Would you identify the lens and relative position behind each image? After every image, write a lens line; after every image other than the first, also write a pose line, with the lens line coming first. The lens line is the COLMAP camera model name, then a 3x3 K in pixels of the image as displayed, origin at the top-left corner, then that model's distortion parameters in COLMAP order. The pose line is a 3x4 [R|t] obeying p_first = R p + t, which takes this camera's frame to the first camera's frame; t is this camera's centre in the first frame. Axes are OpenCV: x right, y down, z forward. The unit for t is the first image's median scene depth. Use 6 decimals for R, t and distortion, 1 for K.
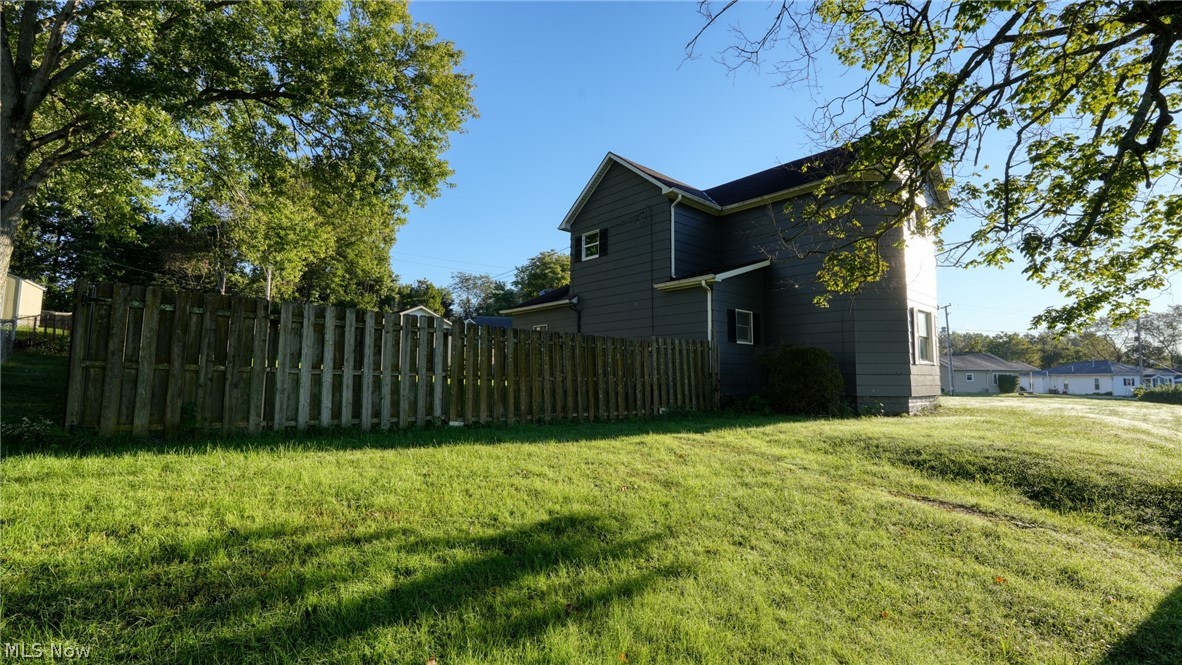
lens RADIAL K [[514.1, 0, 588.0], [0, 514.1, 340.5], [0, 0, 1]] dist [-0.014574, 0.006469]
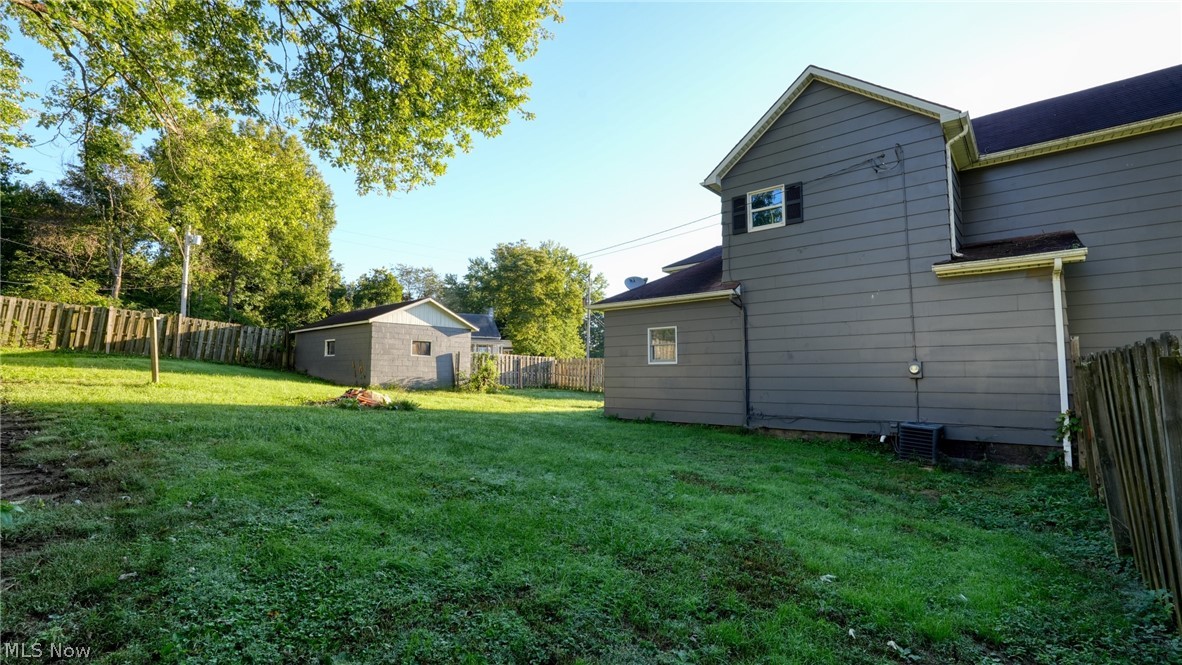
lens RADIAL K [[514.1, 0, 590.7], [0, 514.1, 341.4], [0, 0, 1]] dist [-0.014574, 0.006469]
pose [[0.990179, 0.002652, 0.139779, -0.117531], [-0.003528, 0.999976, 0.006025, -0.005995], [-0.139759, -0.006459, 0.990164, 0.138973]]
